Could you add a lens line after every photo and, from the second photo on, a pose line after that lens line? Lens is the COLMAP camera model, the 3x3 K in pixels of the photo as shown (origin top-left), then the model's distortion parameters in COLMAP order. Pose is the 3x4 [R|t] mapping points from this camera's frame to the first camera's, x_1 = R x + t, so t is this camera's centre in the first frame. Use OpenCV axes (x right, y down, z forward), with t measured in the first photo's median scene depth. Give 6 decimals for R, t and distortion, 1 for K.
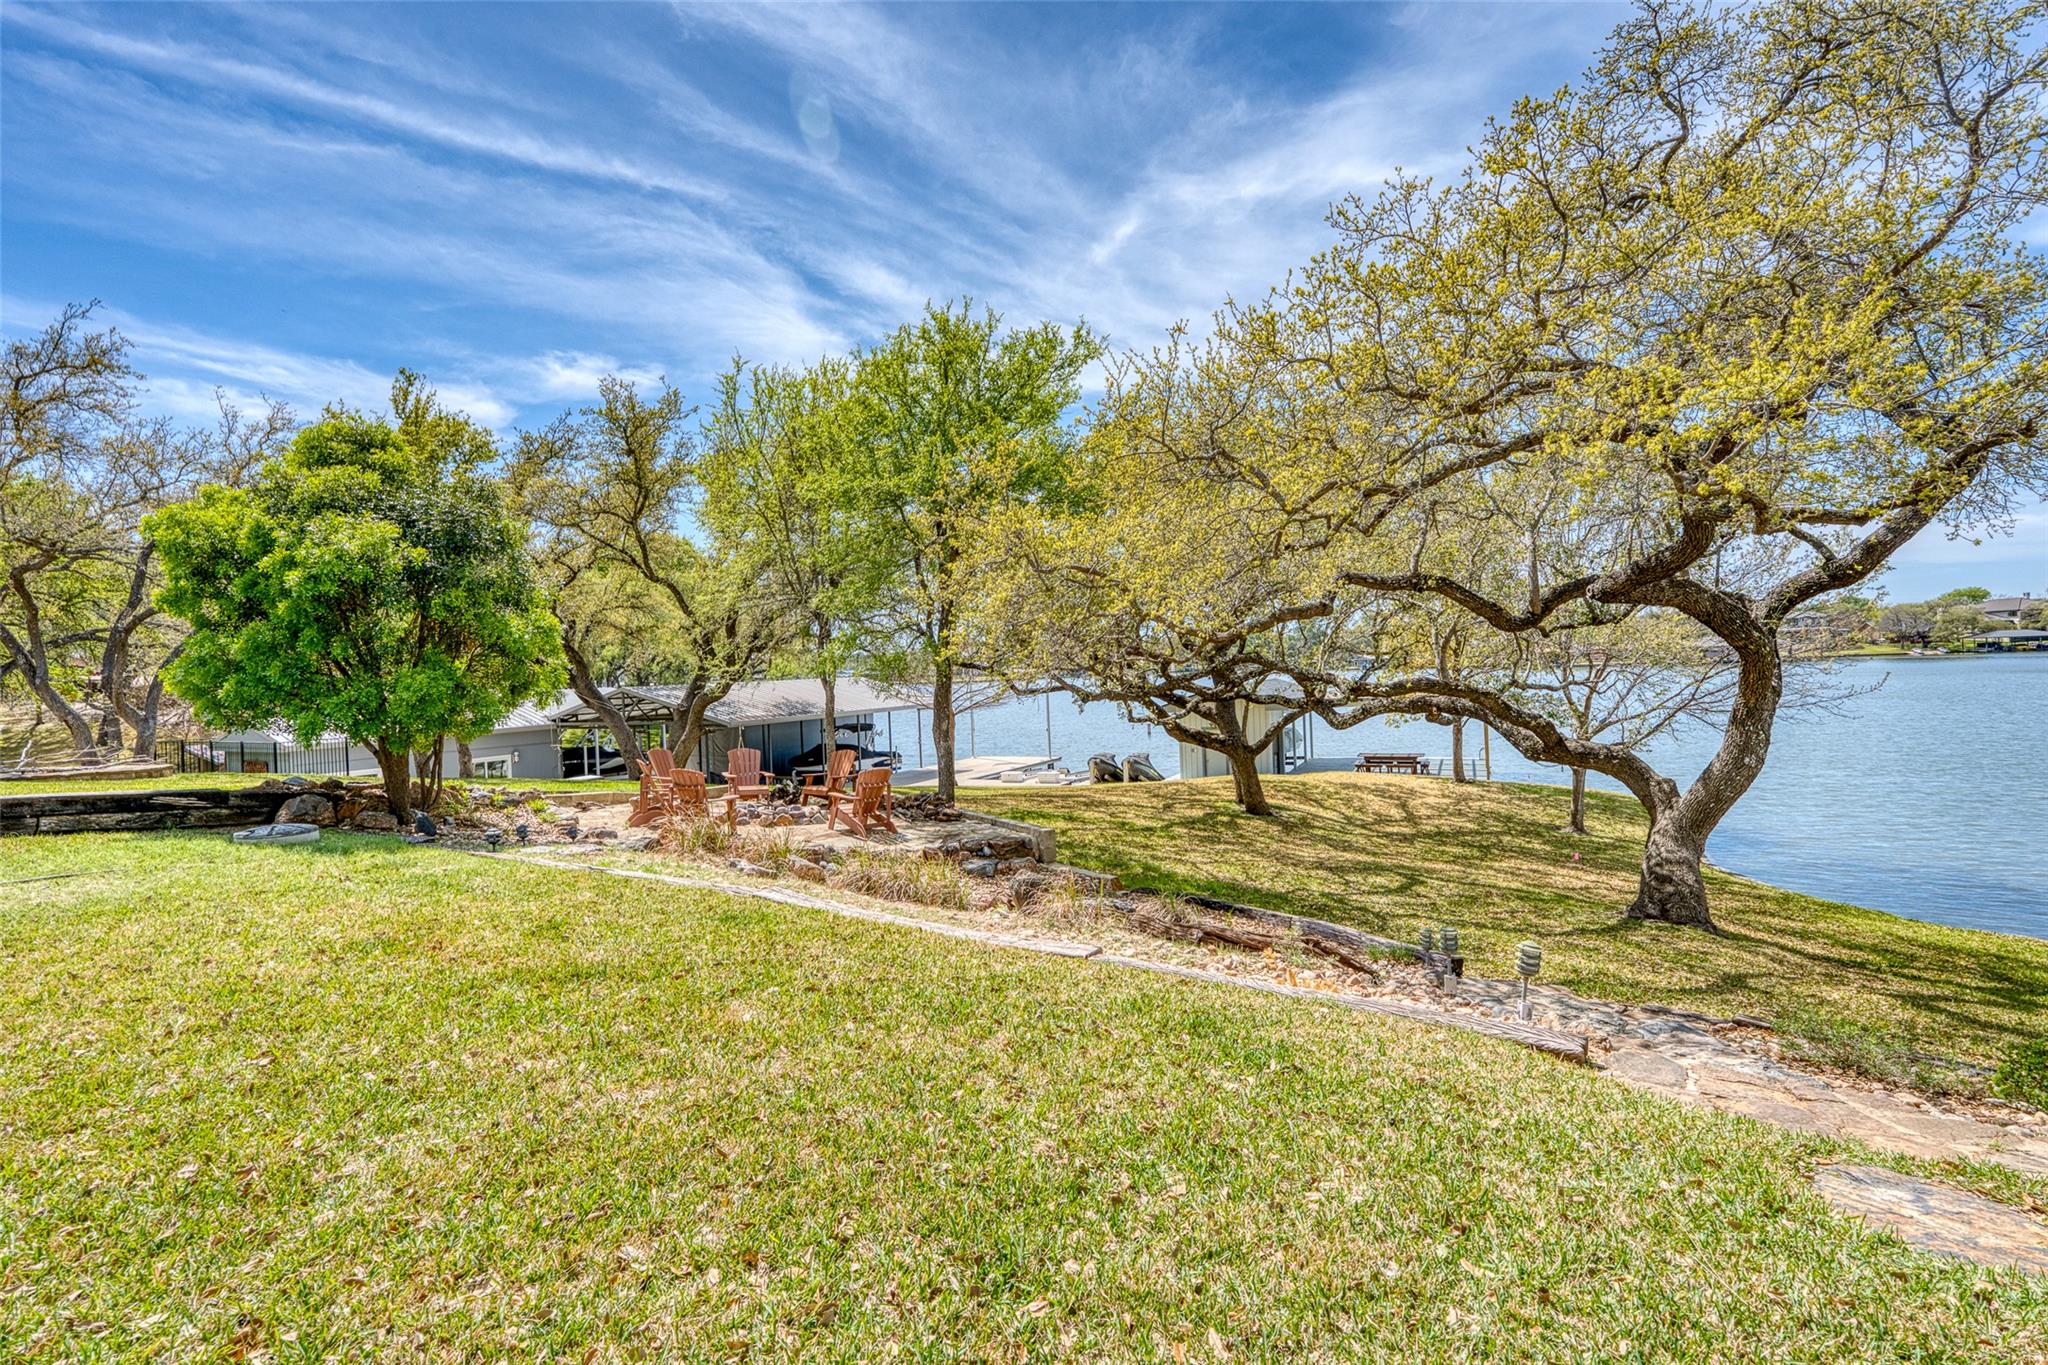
lens RADIAL K [[950.4, 0, 1020.5], [0, 950.4, 676.8], [0, 0, 1]] dist [0.003746, 0.000149]
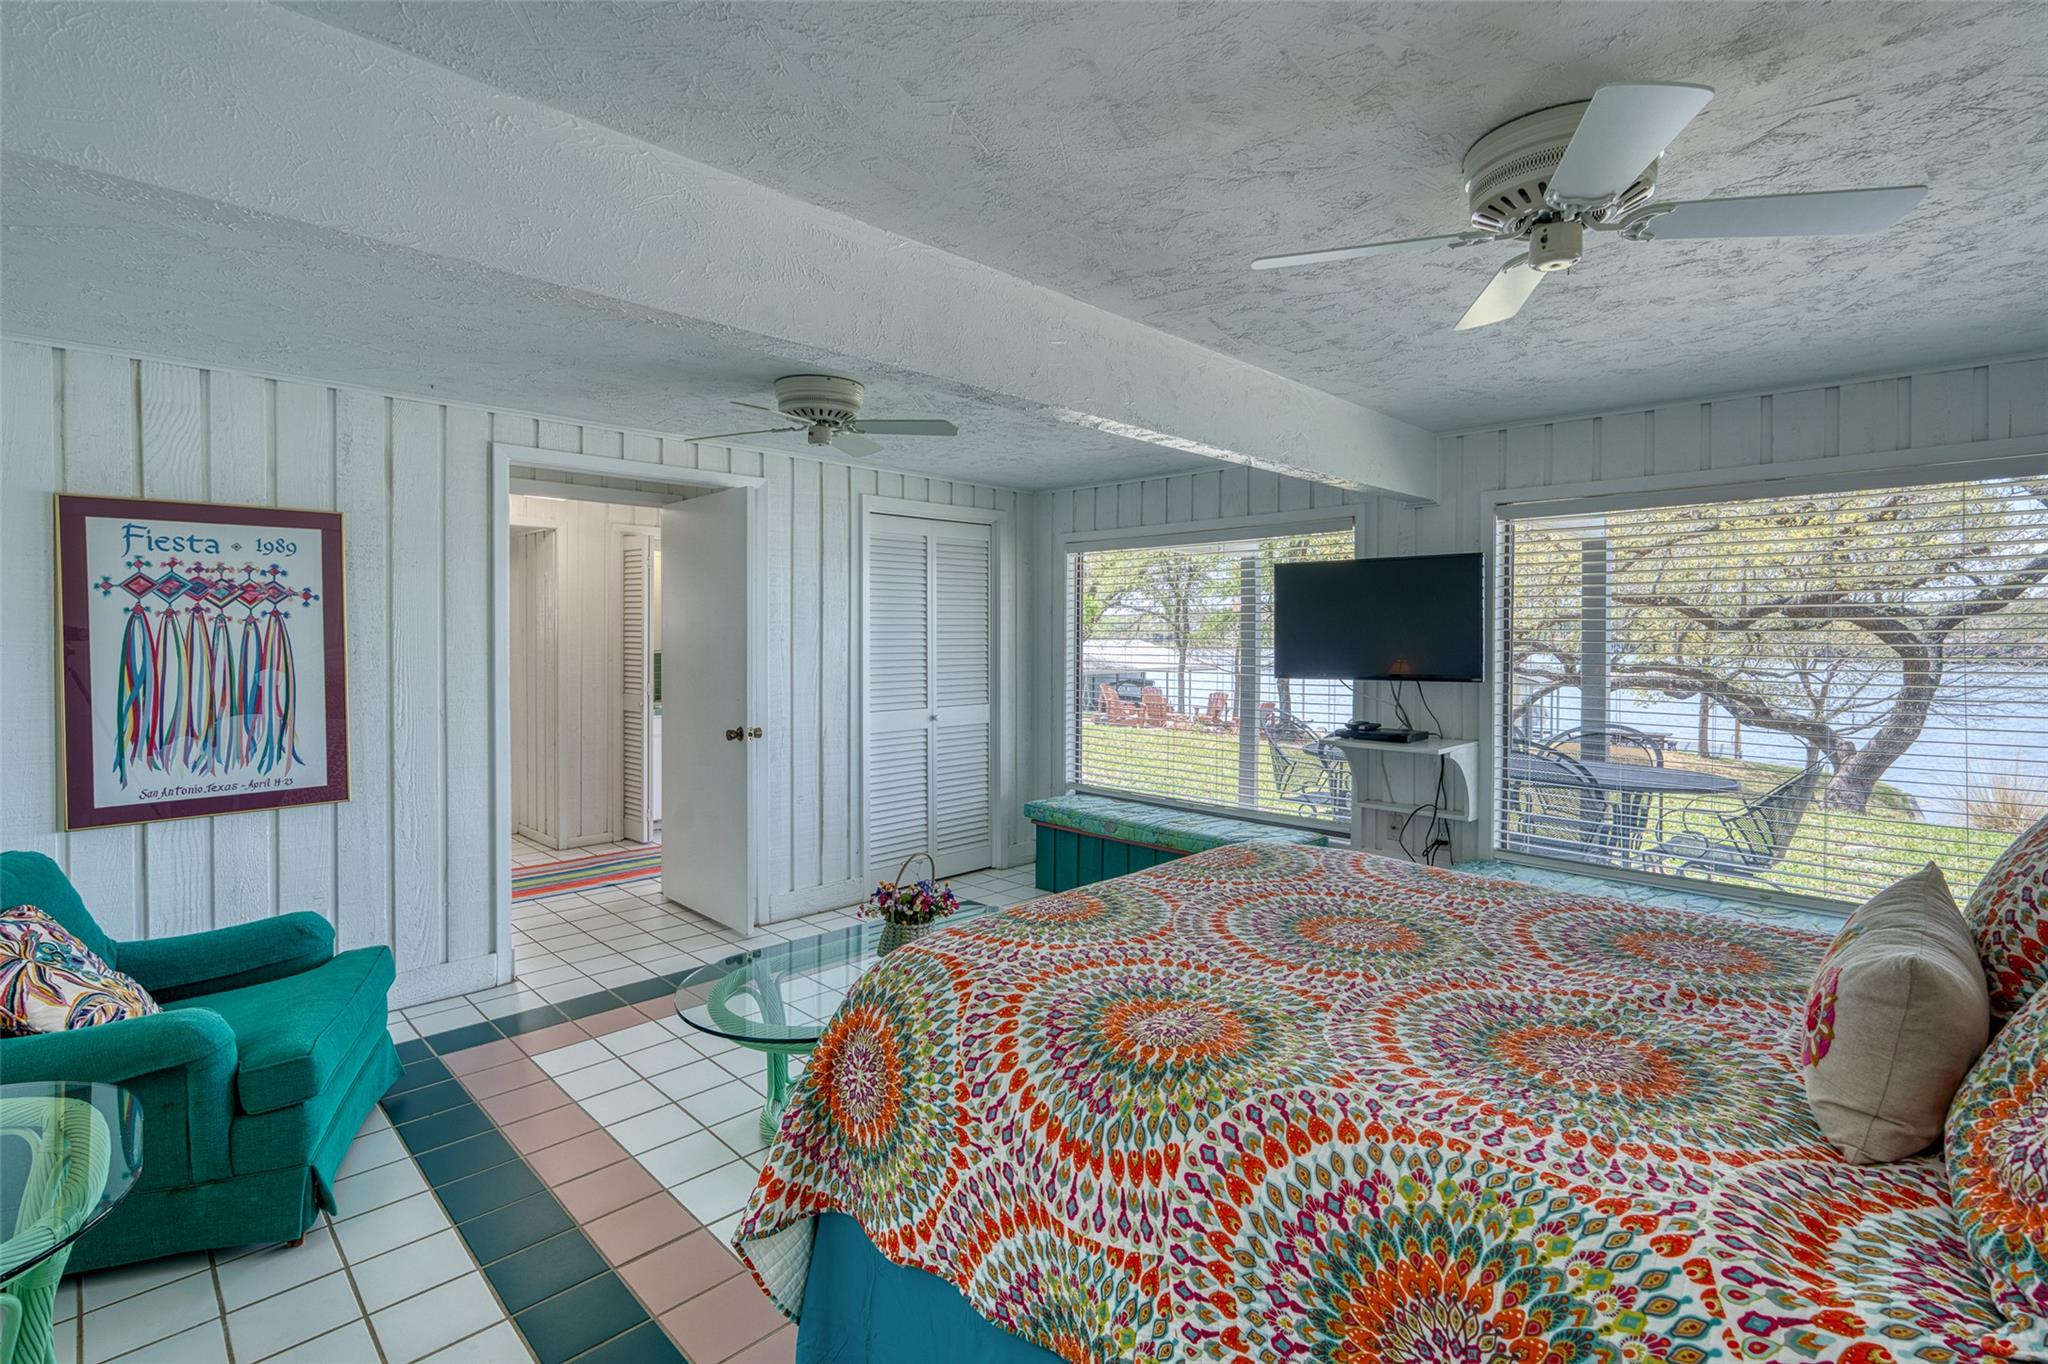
lens RADIAL K [[950.4, 0, 1020.5], [0, 950.4, 676.3], [0, 0, 1]] dist [0.003746, 0.000149]
pose [[0.976260, 0.052599, -0.210119, -0.172656], [-0.044271, 0.998044, 0.044147, 0.002093], [0.212030, -0.033797, 0.976679, -0.485563]]
